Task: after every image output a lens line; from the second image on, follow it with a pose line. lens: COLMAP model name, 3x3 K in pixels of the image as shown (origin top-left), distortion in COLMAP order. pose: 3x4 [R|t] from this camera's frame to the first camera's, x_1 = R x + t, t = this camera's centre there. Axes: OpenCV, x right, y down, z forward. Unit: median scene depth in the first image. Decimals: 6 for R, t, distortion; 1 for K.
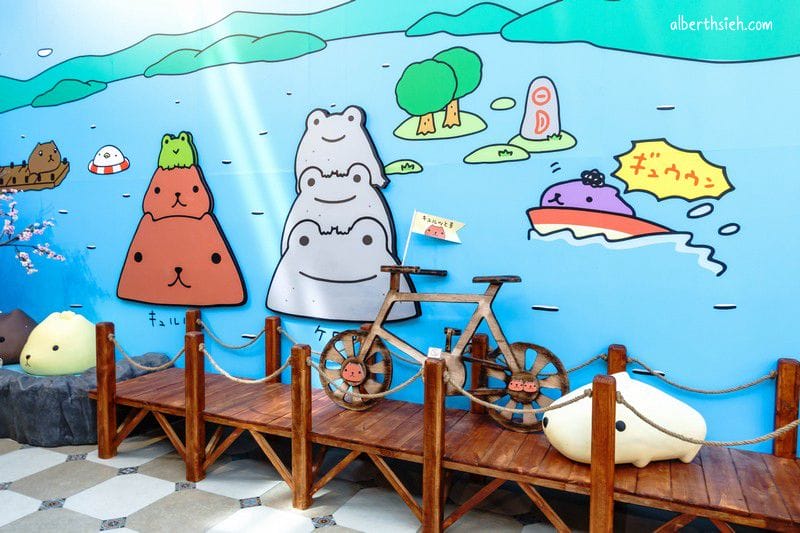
lens RADIAL K [[556.7, 0, 401.0], [0, 556.7, 266.4], [0, 0, 1]] dist [0.006072, -0.003351]
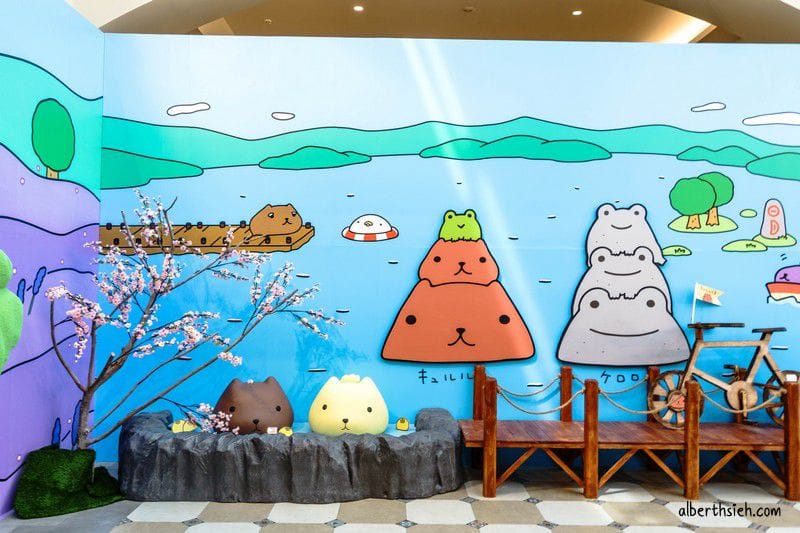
lens RADIAL K [[642.1, 0, 399.3], [0, 642.1, 271.5], [0, 0, 1]] dist [0.027602, -0.017440]
pose [[0.901133, 0.008196, 0.433466, -1.238403], [0.021635, 0.997725, -0.063844, -0.037316], [-0.433003, 0.066910, 0.898906, -0.135342]]
